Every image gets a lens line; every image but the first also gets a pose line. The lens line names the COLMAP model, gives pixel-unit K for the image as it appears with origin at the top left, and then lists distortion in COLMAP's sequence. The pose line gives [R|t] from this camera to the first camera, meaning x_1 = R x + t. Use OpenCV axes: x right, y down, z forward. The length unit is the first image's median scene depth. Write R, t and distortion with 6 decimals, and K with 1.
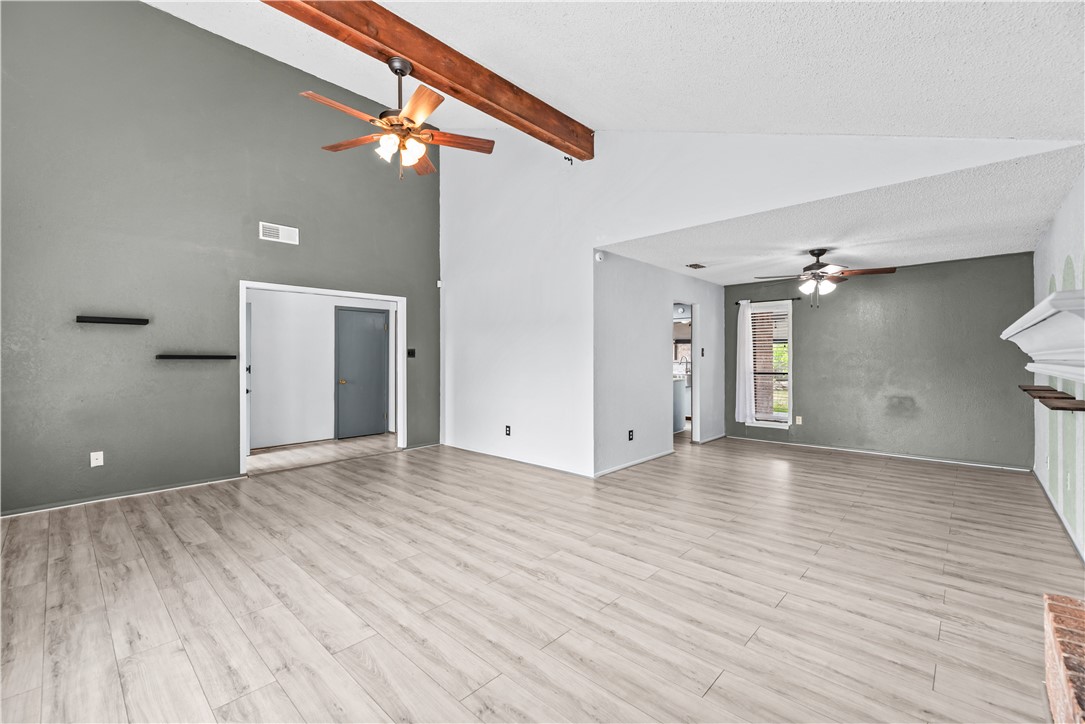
lens RADIAL K [[446.1, 0, 549.2], [0, 446.1, 362.7], [0, 0, 1]] dist [0.000102, 0.000106]
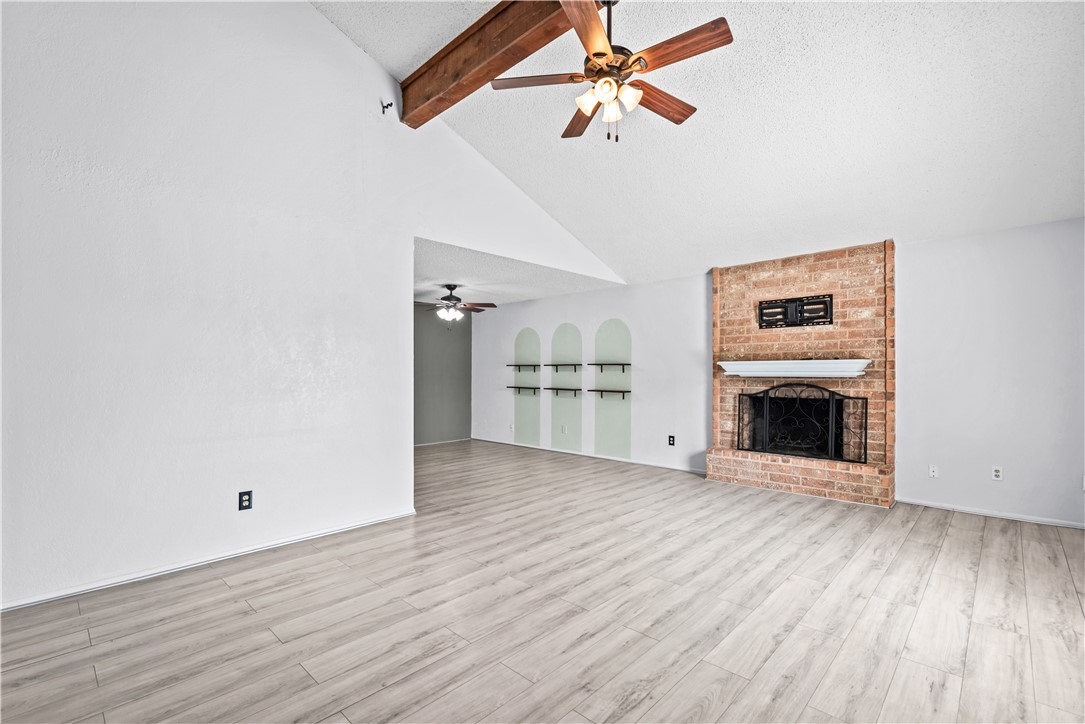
lens RADIAL K [[493.7, 0, 536.3], [0, 493.7, 354.1], [0, 0, 1]] dist [0.001255, 0.000220]
pose [[0.022266, 0.039183, 0.998984, -1.247149], [0.006422, 0.999205, -0.039335, 0.000753], [-0.999731, 0.007292, 0.021997, 1.131670]]
